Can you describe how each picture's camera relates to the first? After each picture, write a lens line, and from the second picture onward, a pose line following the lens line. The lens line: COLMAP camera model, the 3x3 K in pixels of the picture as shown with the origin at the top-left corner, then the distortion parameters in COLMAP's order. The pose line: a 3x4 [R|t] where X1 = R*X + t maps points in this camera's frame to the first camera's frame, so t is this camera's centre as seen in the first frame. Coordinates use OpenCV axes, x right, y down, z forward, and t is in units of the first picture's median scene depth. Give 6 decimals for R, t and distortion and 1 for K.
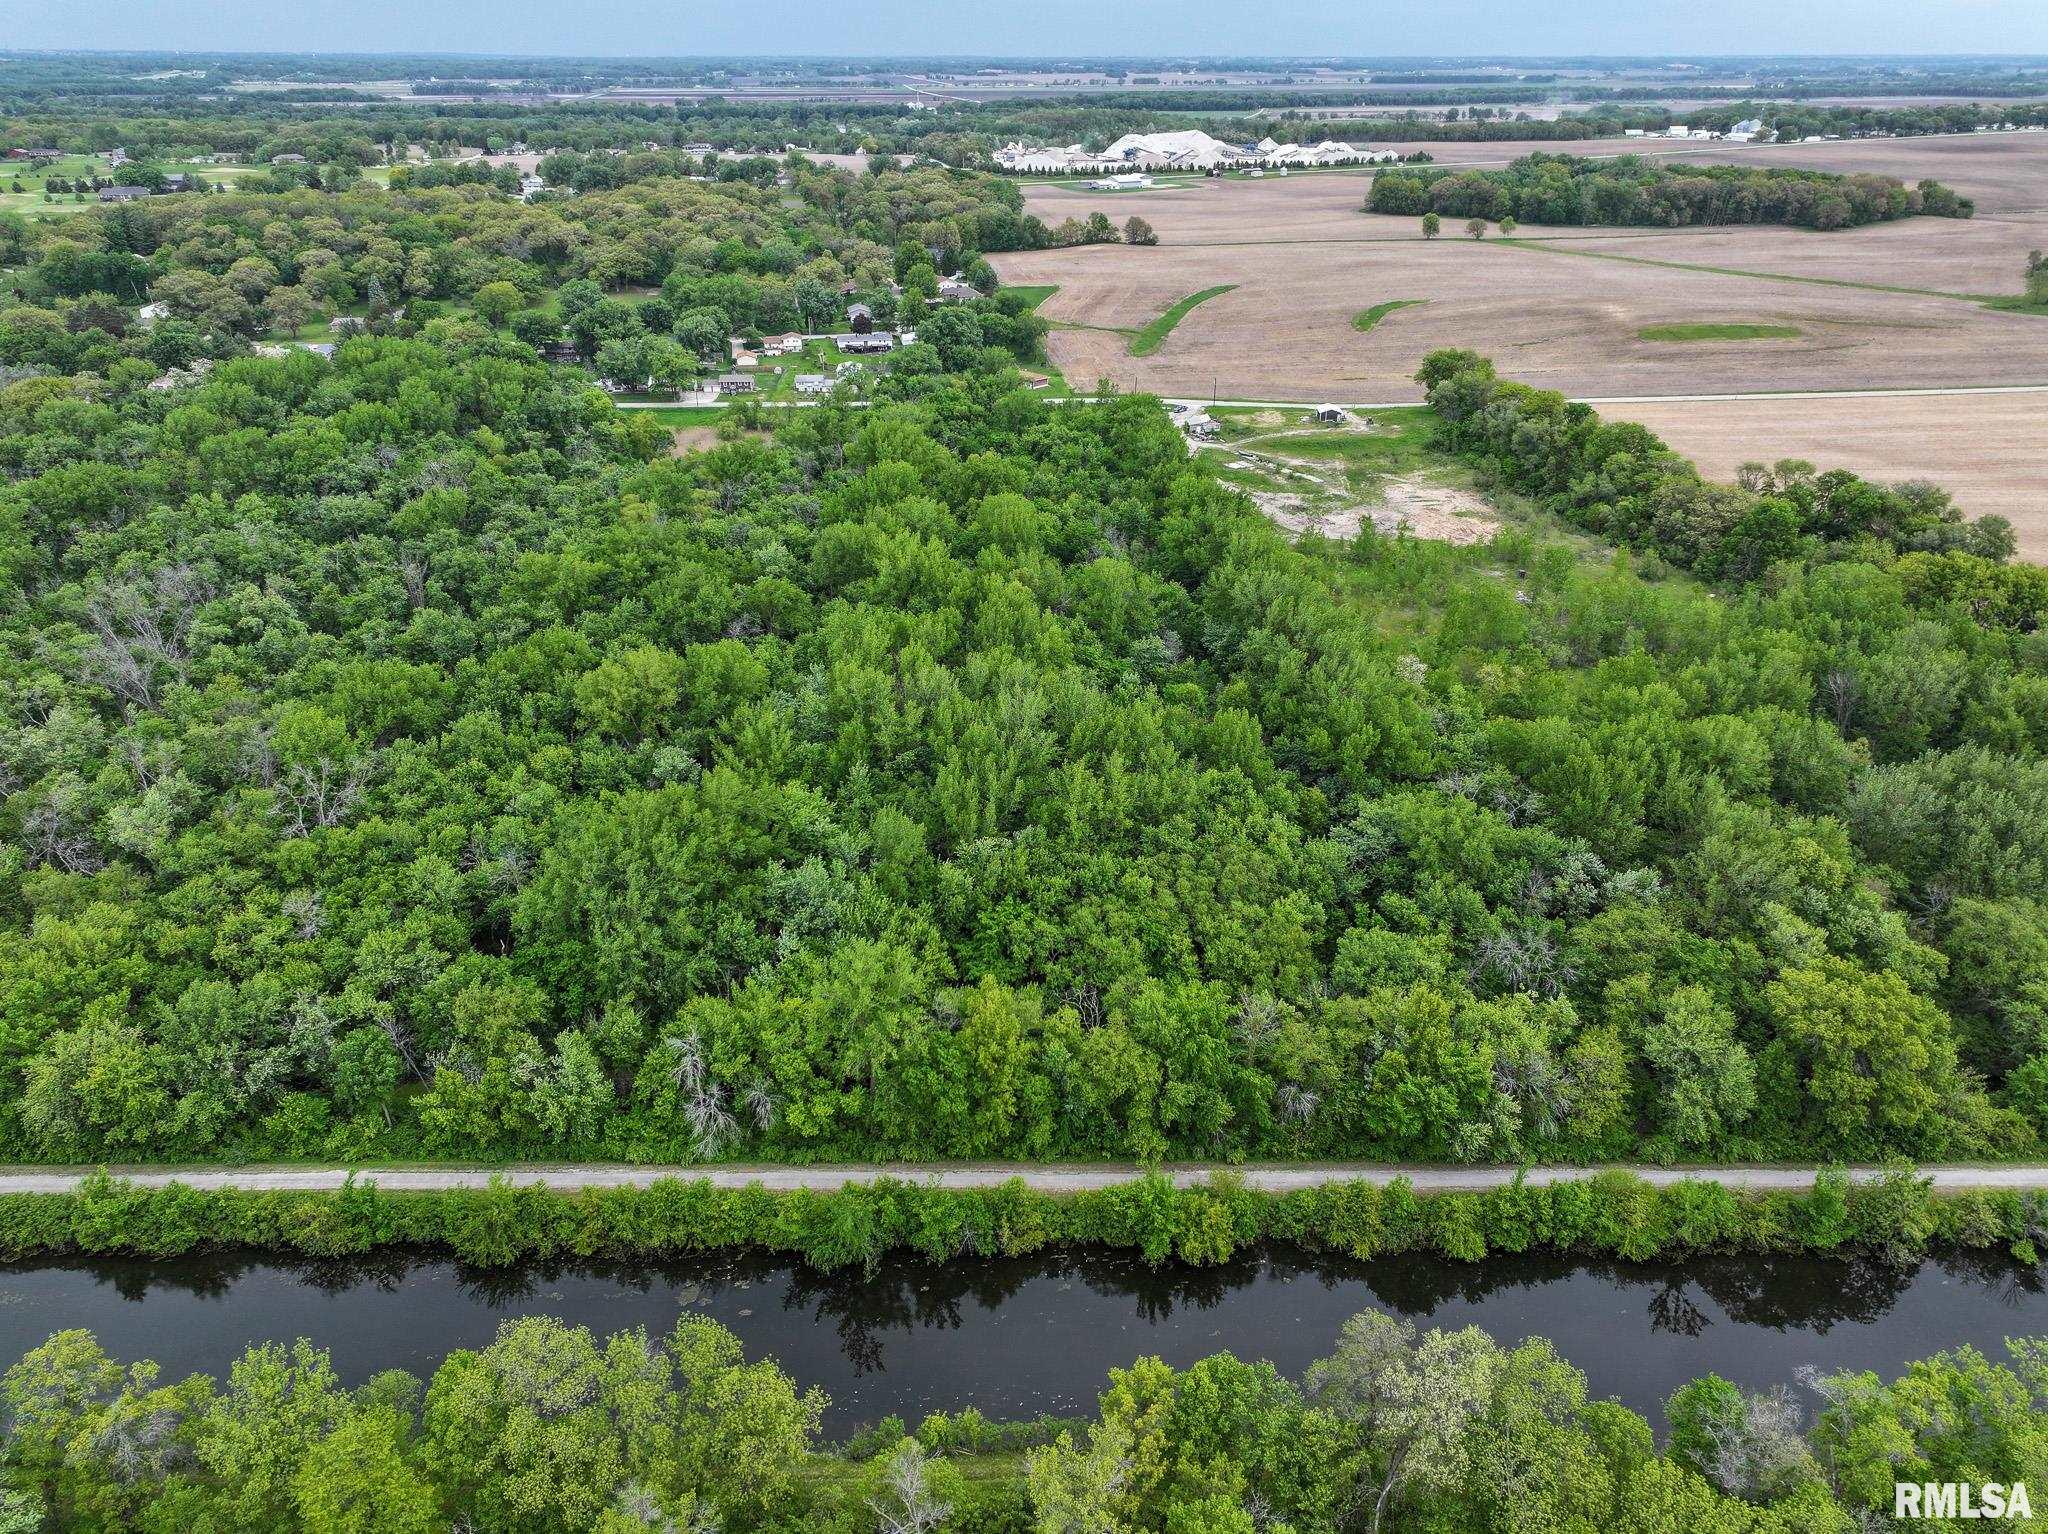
lens RADIAL K [[1434.1, 0, 1020.5], [0, 1434.1, 776.5], [0, 0, 1]] dist [-0.008212, 0.025889]
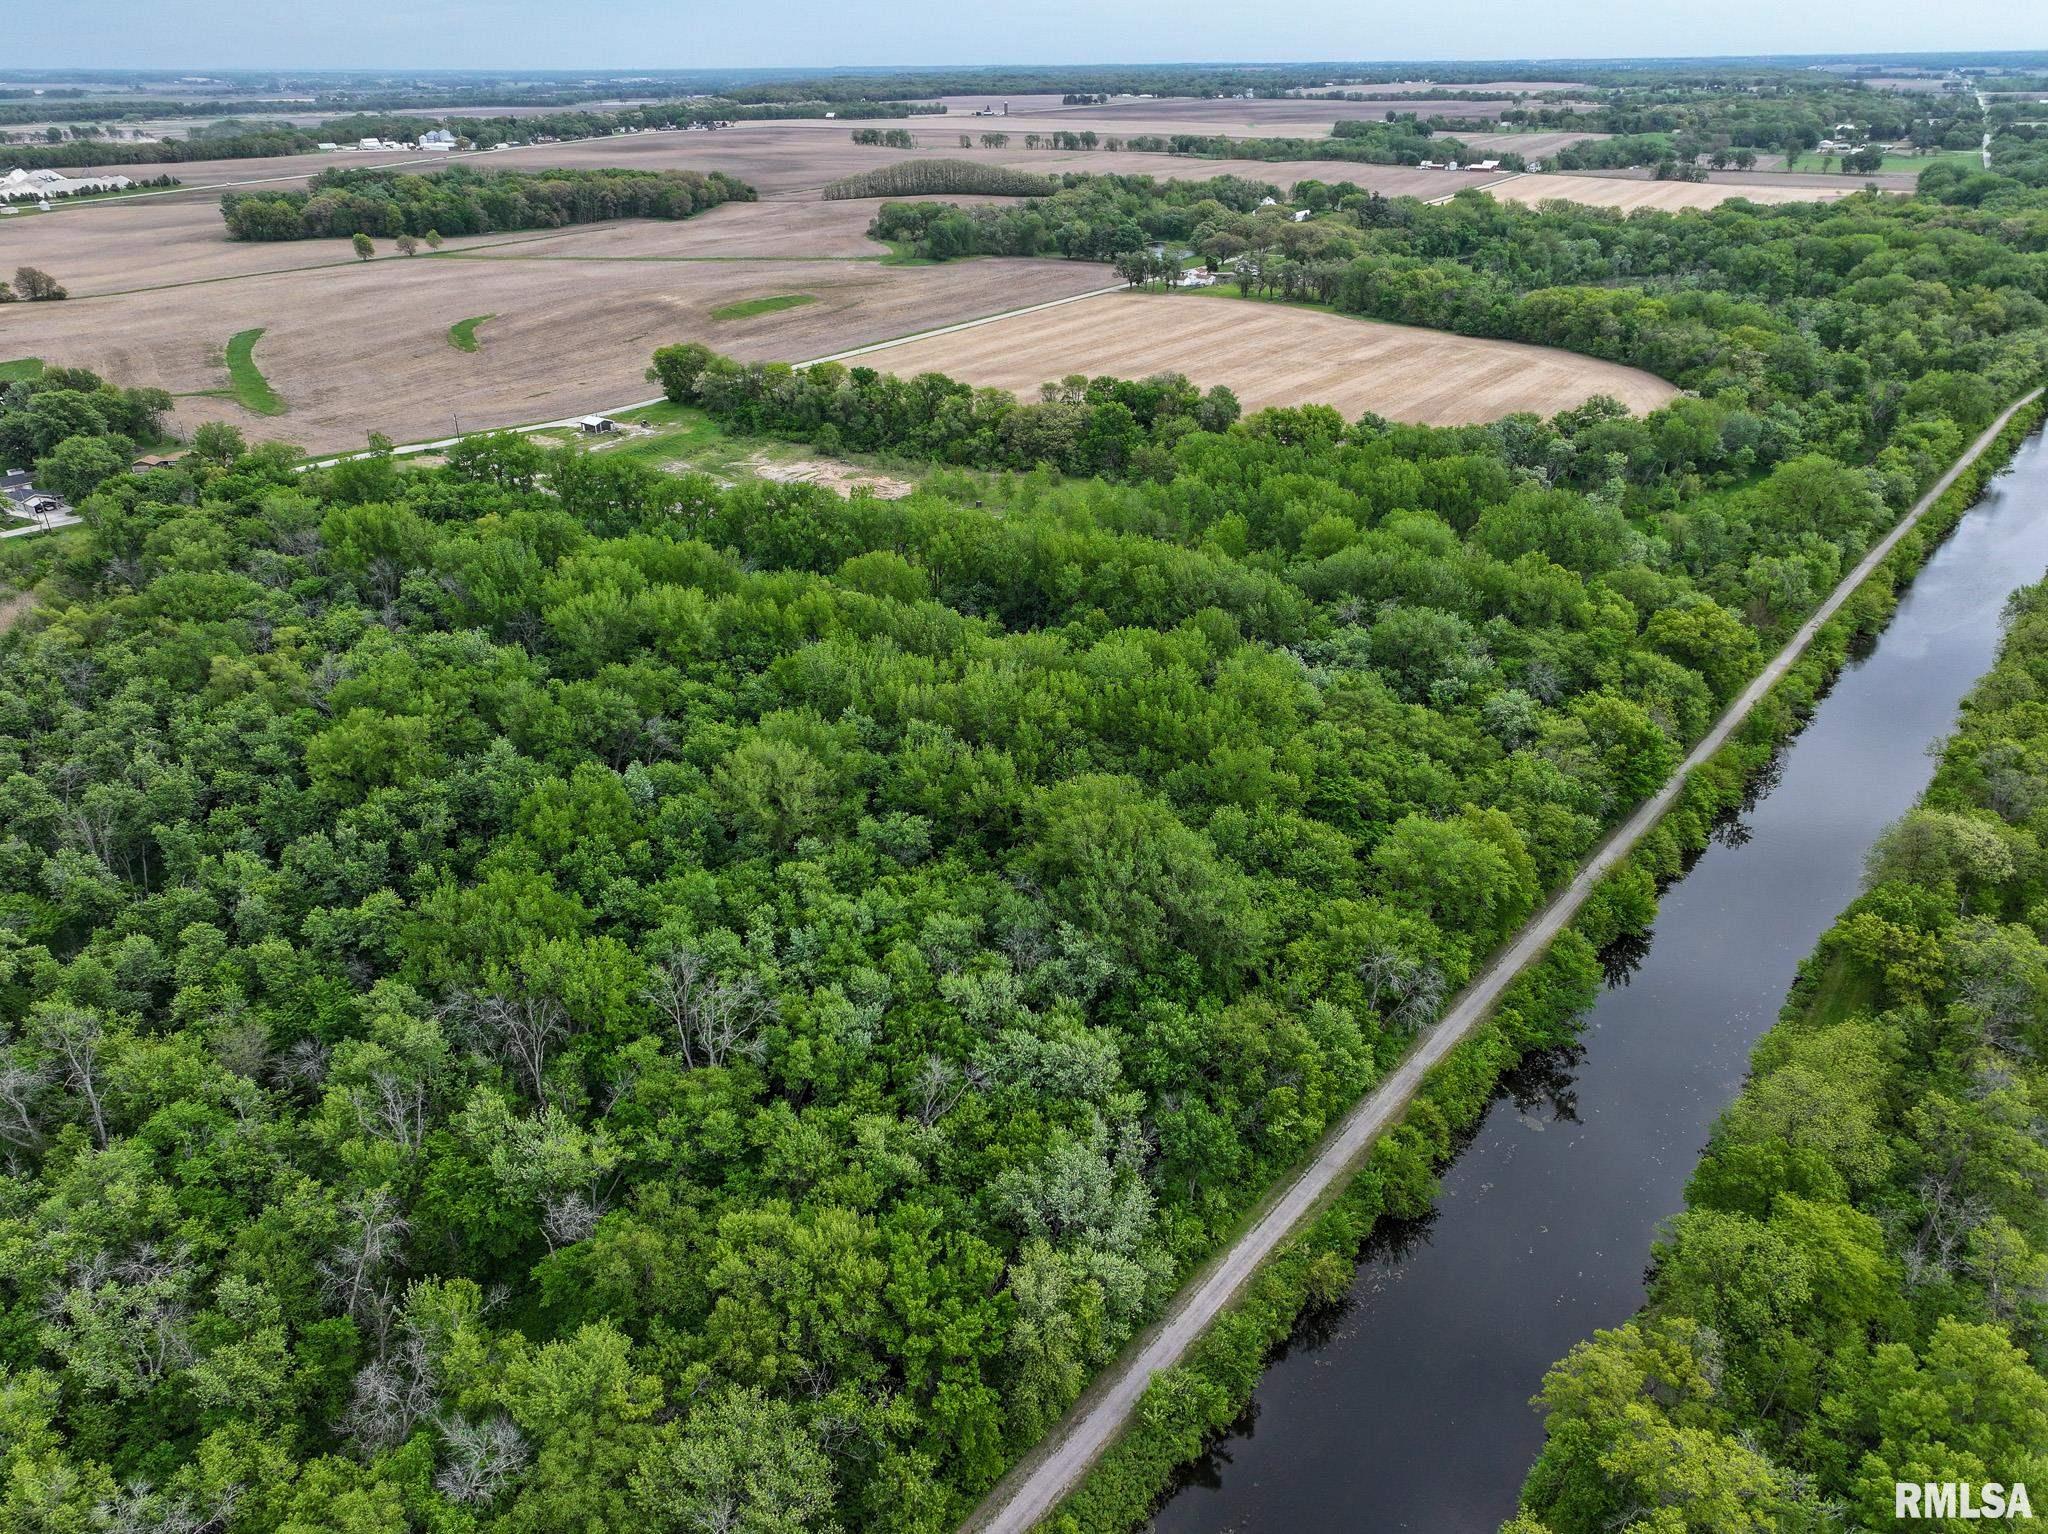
lens RADIAL K [[1434.1, 0, 1020.8], [0, 1434.1, 765.4], [0, 0, 1]] dist [-0.008212, 0.025889]
pose [[0.636323, -0.346362, 0.689294, -0.220608], [0.355918, 0.924566, 0.136017, -0.039151], [-0.684409, 0.158782, 0.711599, 0.075608]]
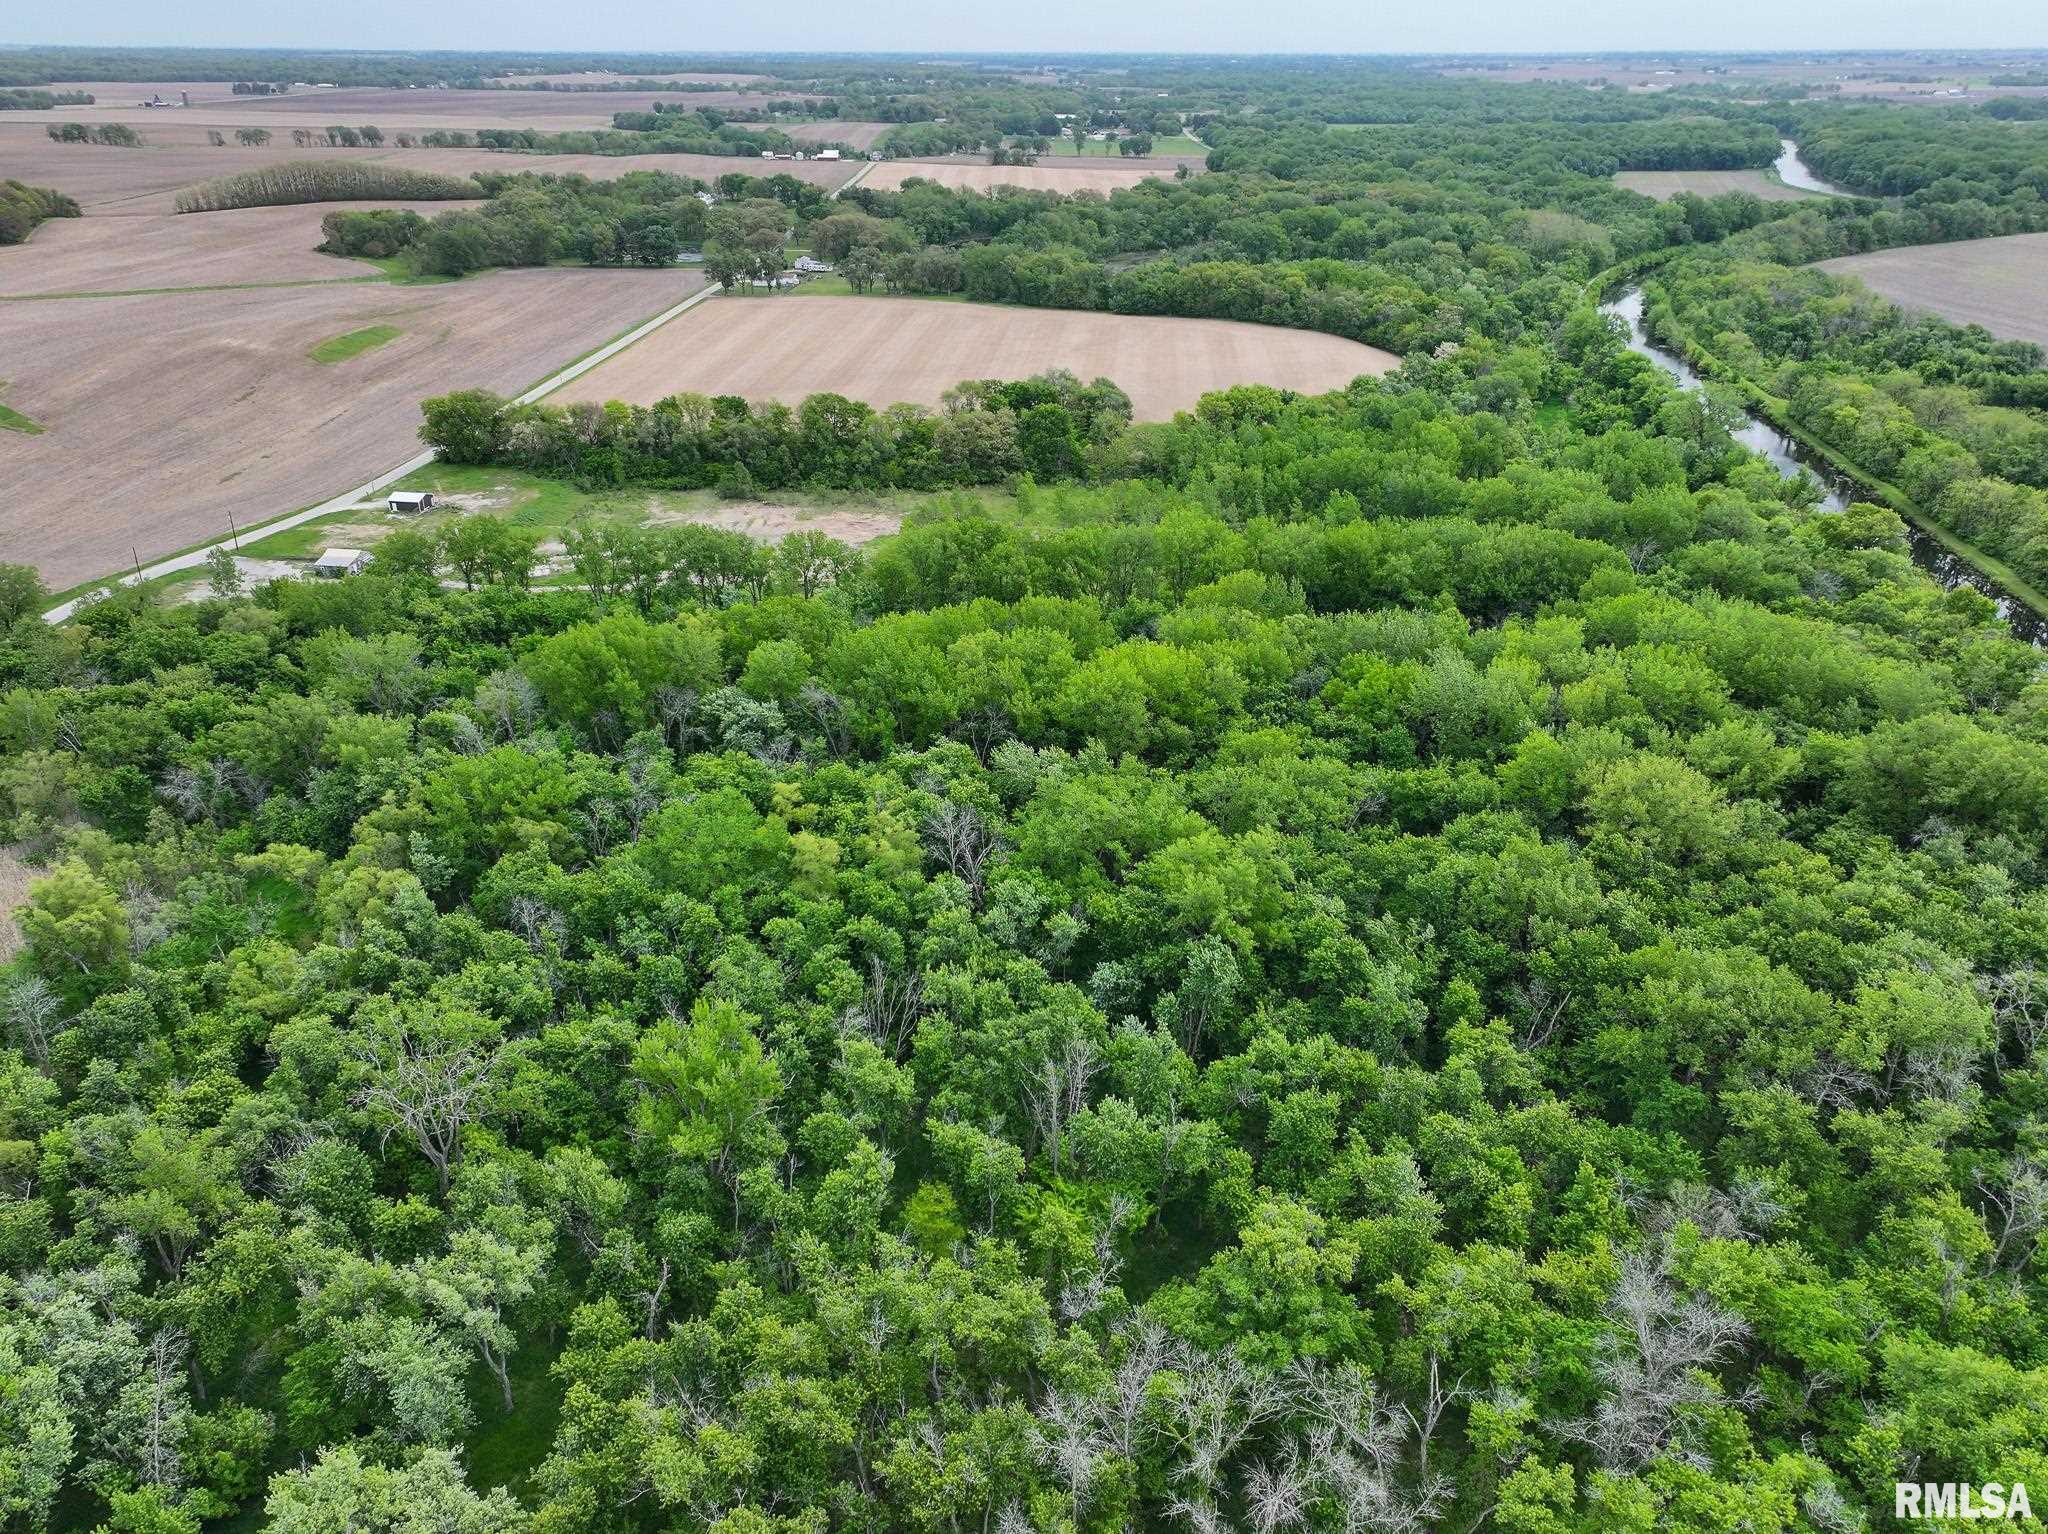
lens RADIAL K [[1434.1, 0, 1016.9], [0, 1434.1, 785.5], [0, 0, 1]] dist [-0.008212, 0.025889]
pose [[0.147431, -0.452820, 0.879328, -0.303191], [0.443108, 0.825072, 0.350587, -0.152689], [-0.884262, 0.337950, 0.322289, 0.301783]]
